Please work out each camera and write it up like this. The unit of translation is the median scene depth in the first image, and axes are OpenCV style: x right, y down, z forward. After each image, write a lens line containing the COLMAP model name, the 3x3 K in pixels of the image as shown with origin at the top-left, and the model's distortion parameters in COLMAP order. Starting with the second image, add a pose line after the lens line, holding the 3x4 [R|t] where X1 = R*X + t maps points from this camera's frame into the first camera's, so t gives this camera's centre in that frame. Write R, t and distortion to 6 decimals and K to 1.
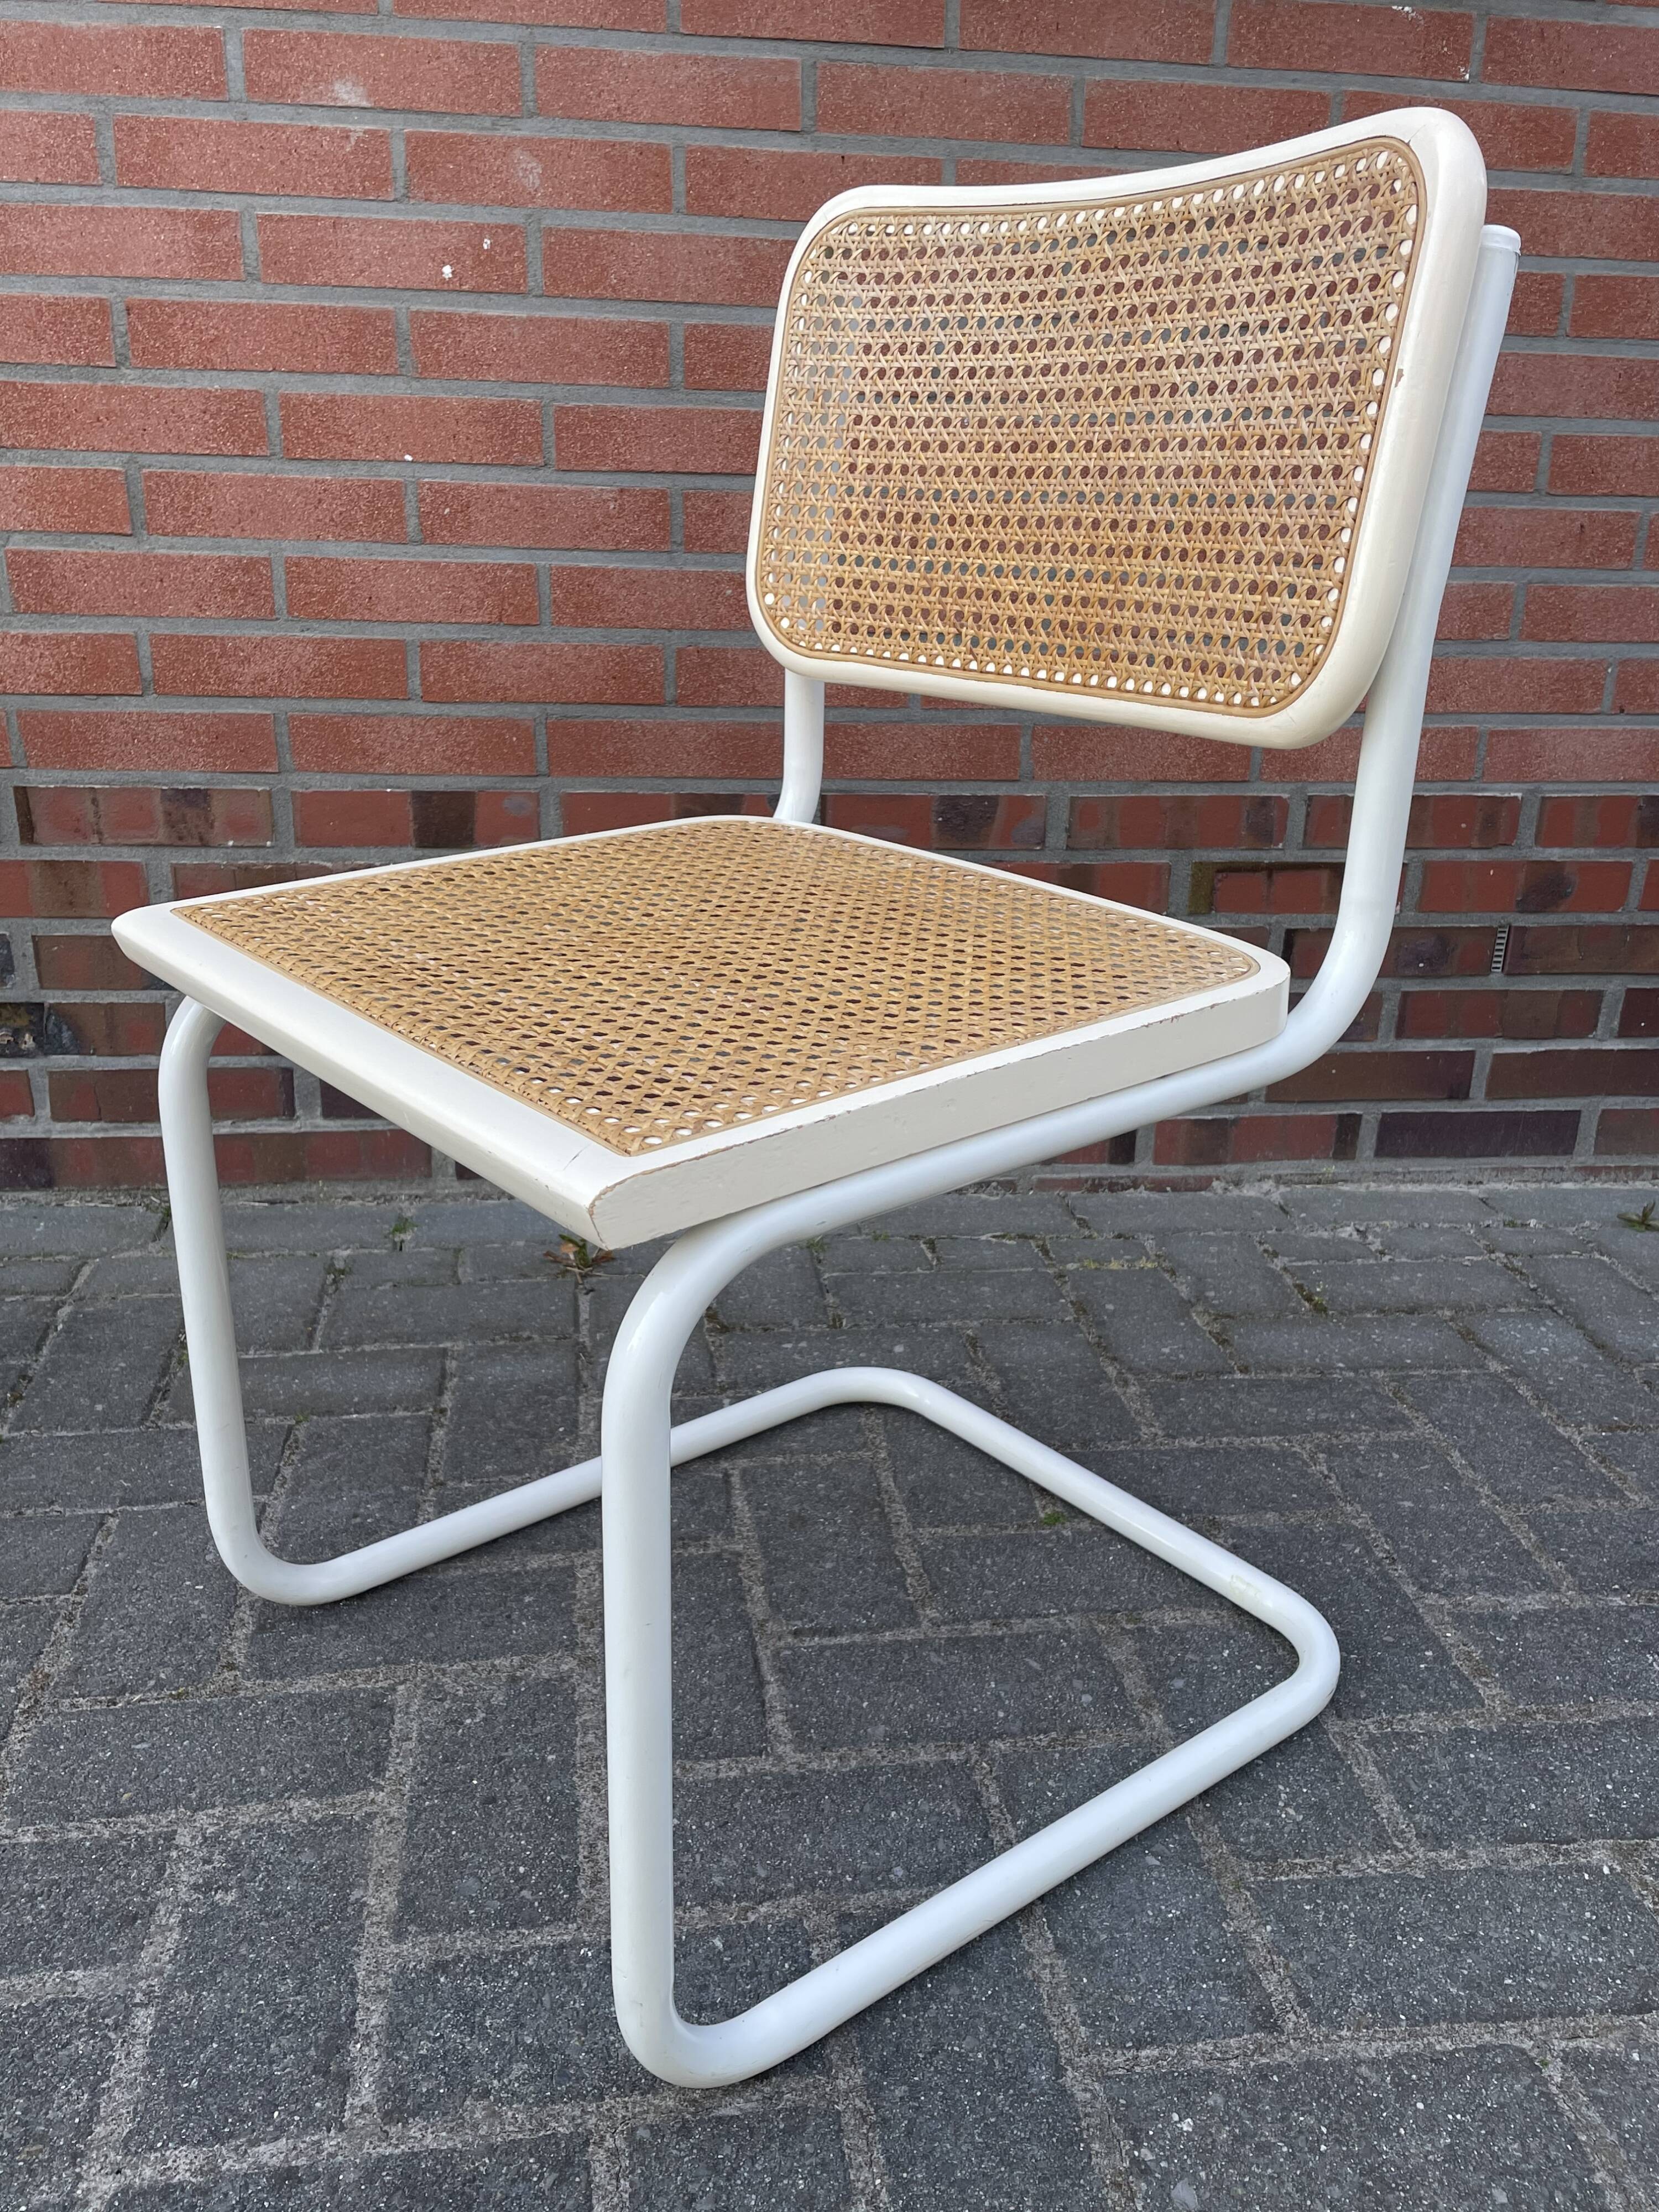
lens RADIAL K [[1797.0, 0, 826.5], [0, 1797.0, 1113.8], [0, 0, 1]] dist [0.081155, -0.110946]
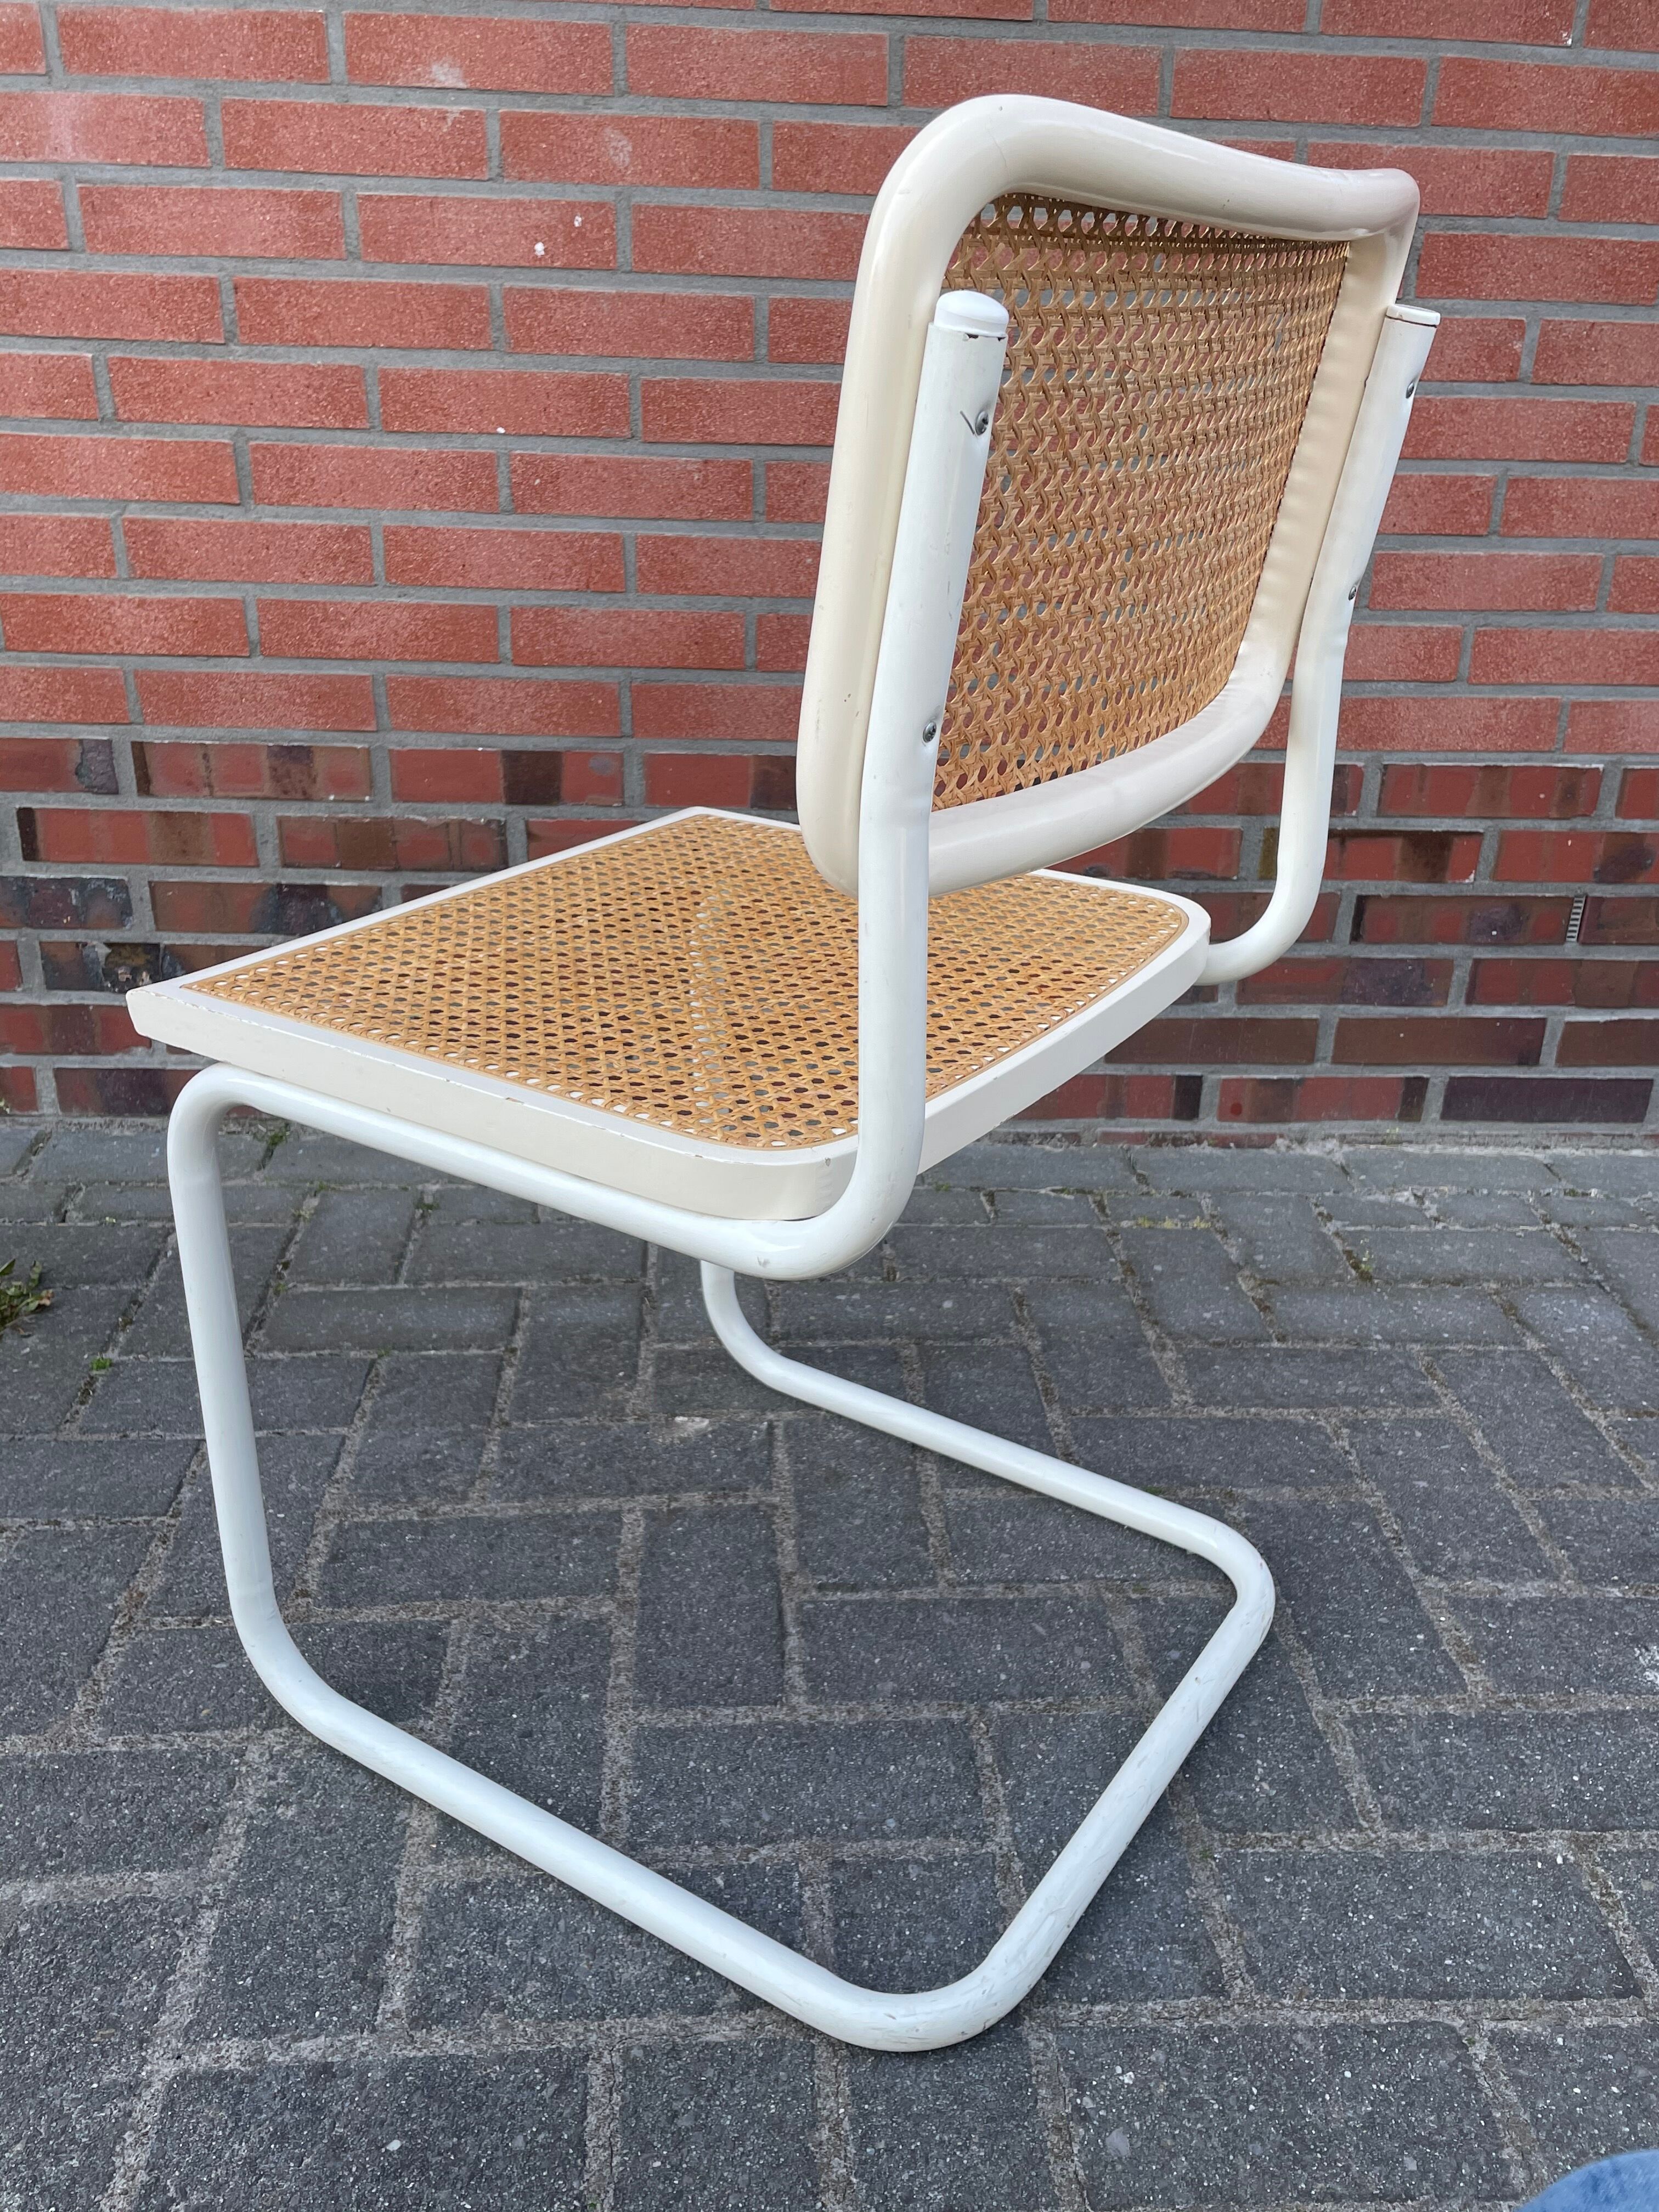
lens RADIAL K [[1797.0, 0, 833.4], [0, 1797.0, 1093.9], [0, 0, 1]] dist [0.081155, -0.110946]
pose [[0.997188, 0.031308, -0.068087, 0.042642], [-0.027178, 0.997782, 0.060769, -0.054885], [0.069839, -0.058748, 0.995827, -0.039524]]
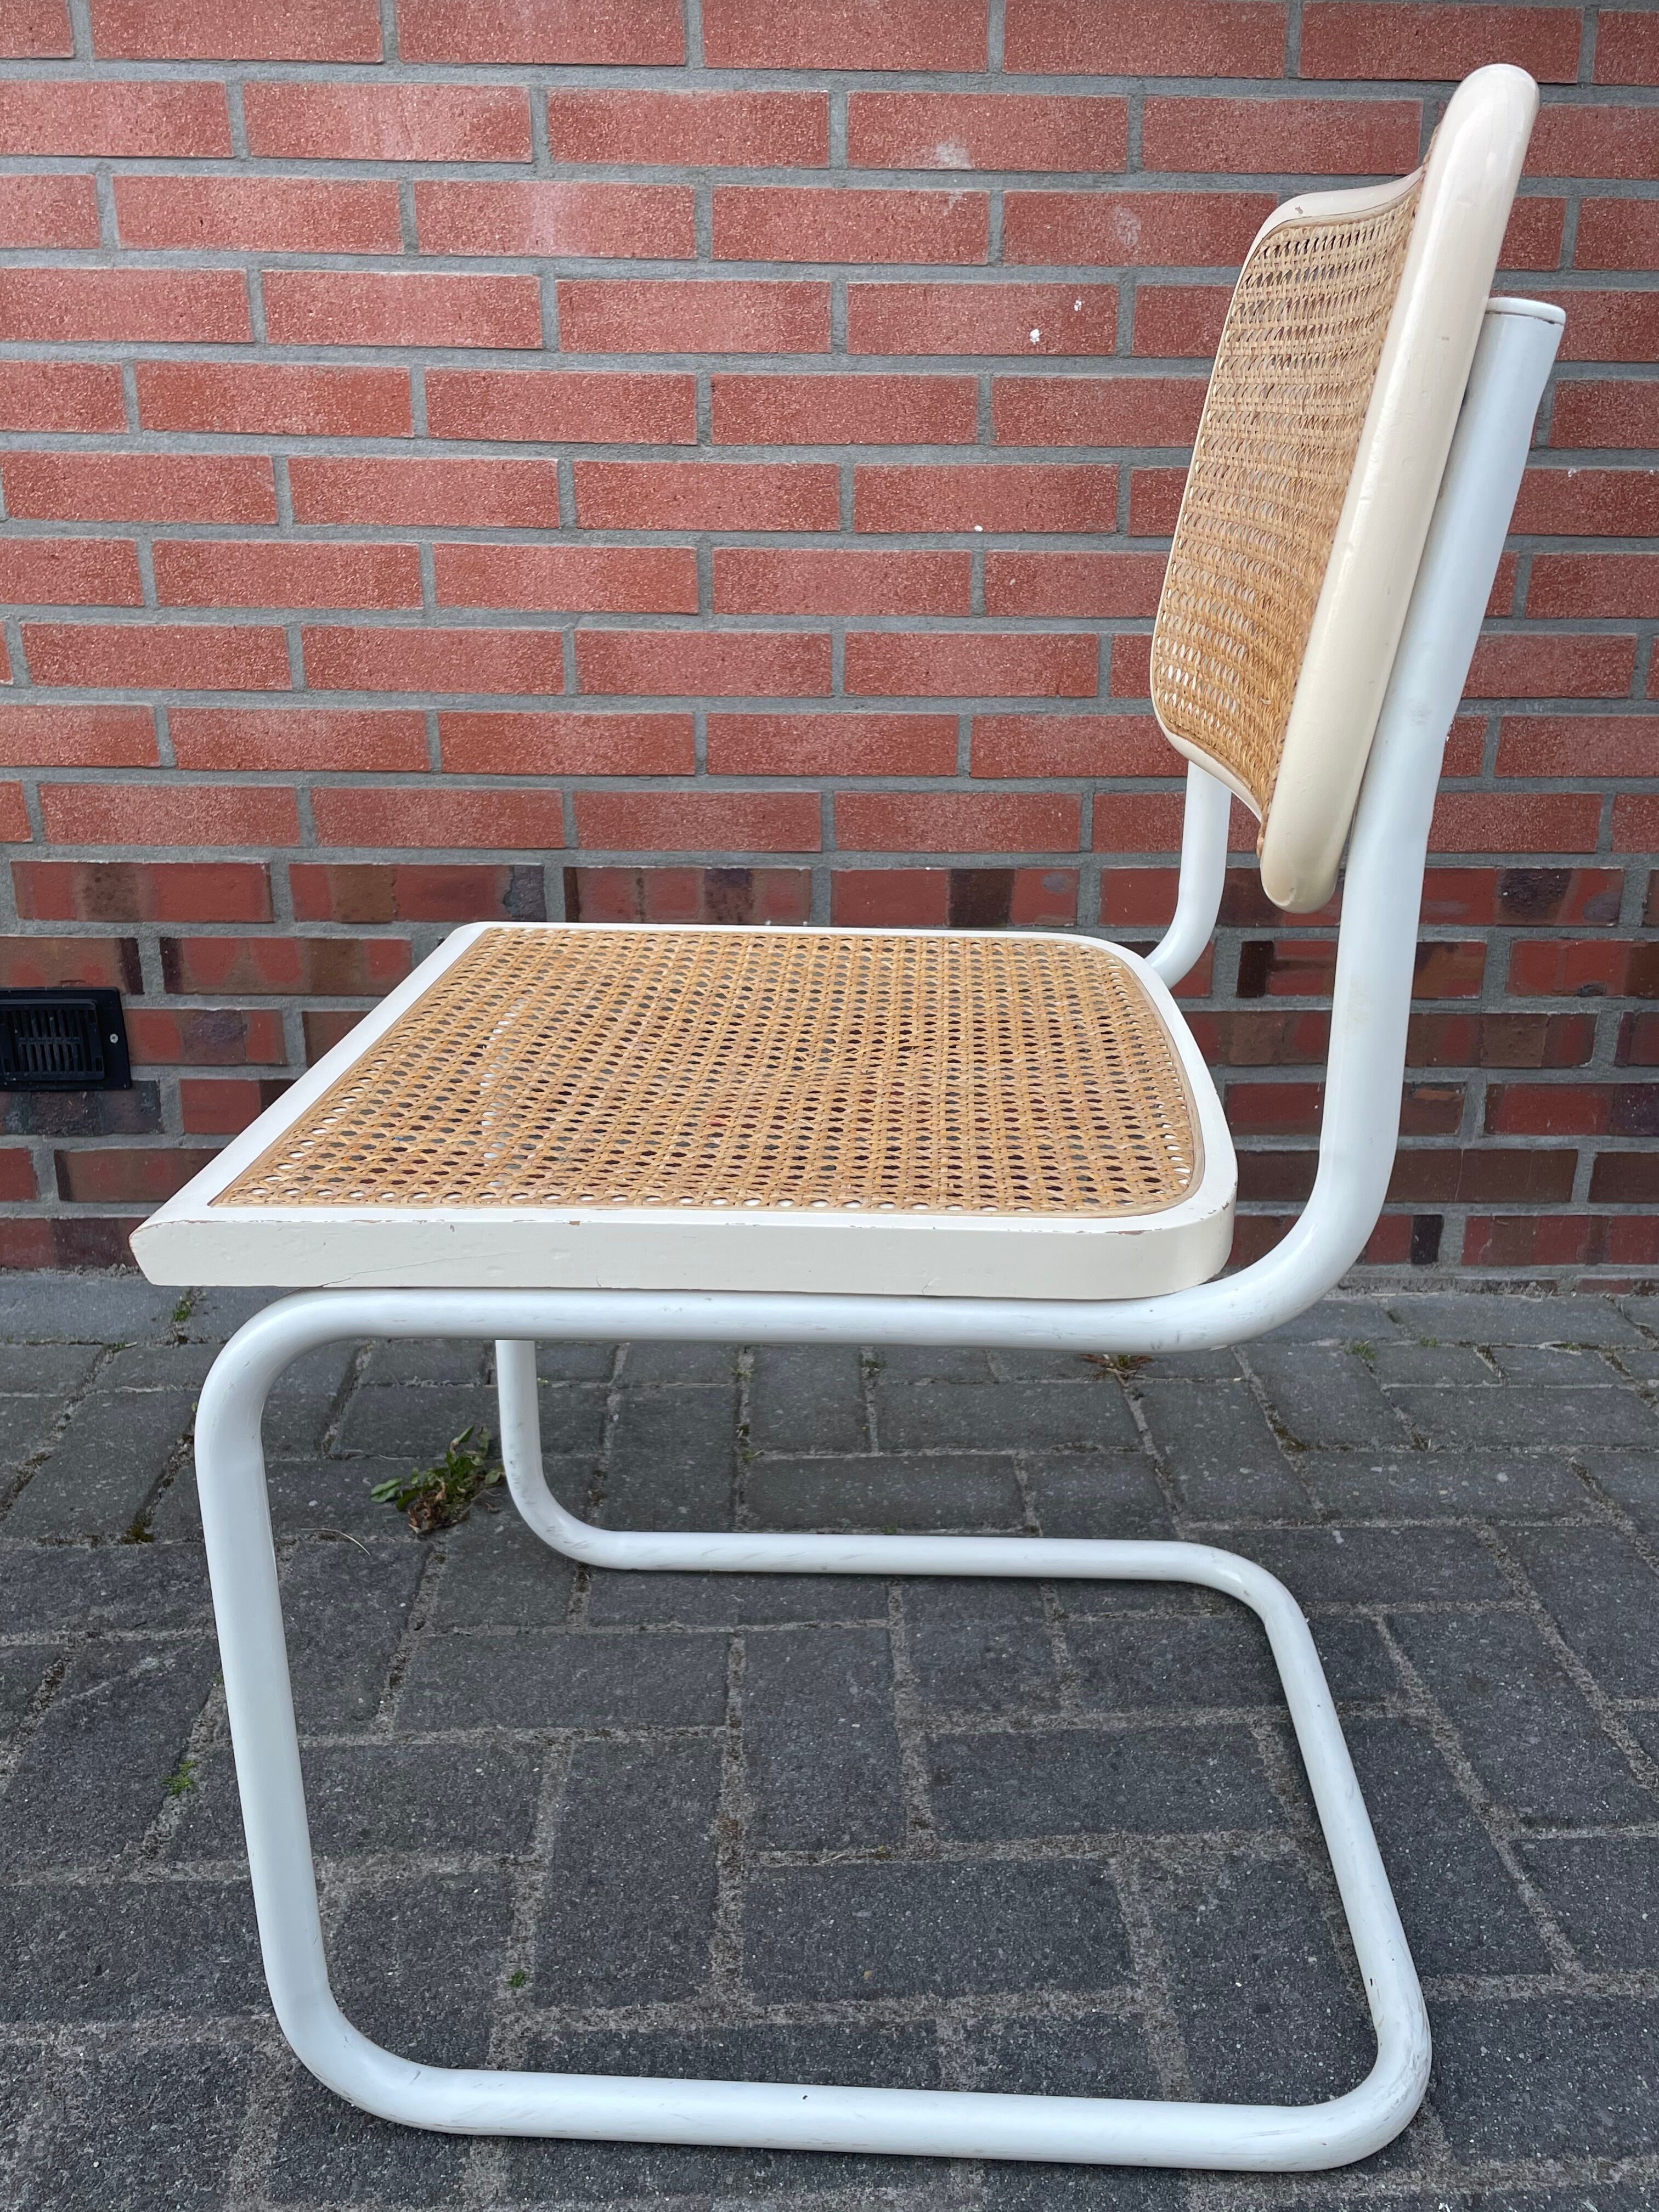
lens RADIAL K [[1797.0, 0, 831.1], [0, 1797.0, 1109.8], [0, 0, 1]] dist [0.081155, -0.110946]
pose [[0.994519, 0.015323, -0.103426, -0.213751], [-0.016864, 0.999759, -0.014037, -0.038977], [0.103186, 0.015704, 0.994538, 0.040715]]
